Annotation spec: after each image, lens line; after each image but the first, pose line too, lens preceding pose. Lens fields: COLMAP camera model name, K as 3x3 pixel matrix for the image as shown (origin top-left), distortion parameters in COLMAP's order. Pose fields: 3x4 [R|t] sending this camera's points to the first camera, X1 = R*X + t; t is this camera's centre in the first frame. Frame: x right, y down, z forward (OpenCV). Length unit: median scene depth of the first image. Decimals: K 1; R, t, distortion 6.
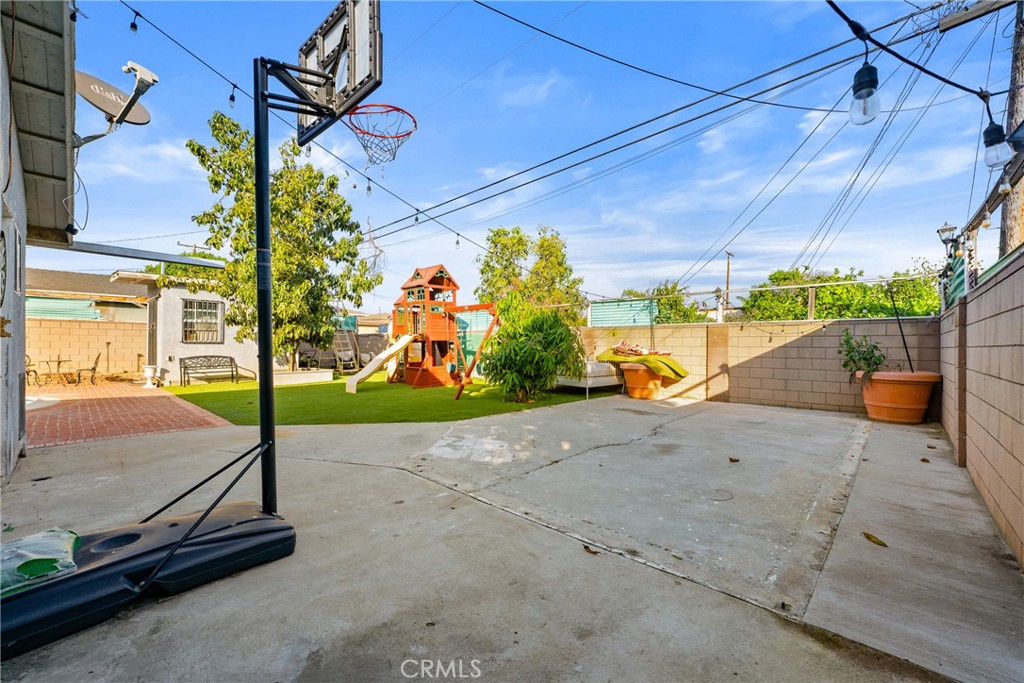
lens RADIAL K [[417.7, 0, 509.7], [0, 417.7, 344.9], [0, 0, 1]] dist [0.000071, -0.000026]
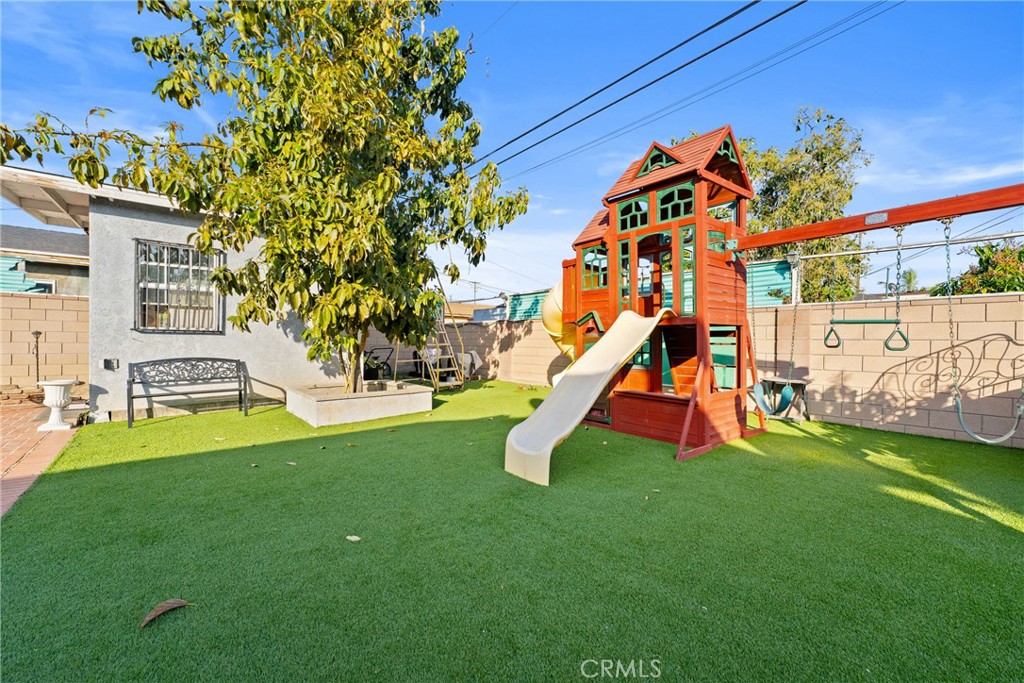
lens RADIAL K [[412.3, 0, 507.8], [0, 412.3, 343.6], [0, 0, 1]] dist [0.000591, 0.000292]
pose [[0.993518, 0.004374, -0.113595, -0.319196], [-0.003878, 0.999982, 0.004588, 0.005592], [0.113613, -0.004117, 0.993517, 0.604088]]
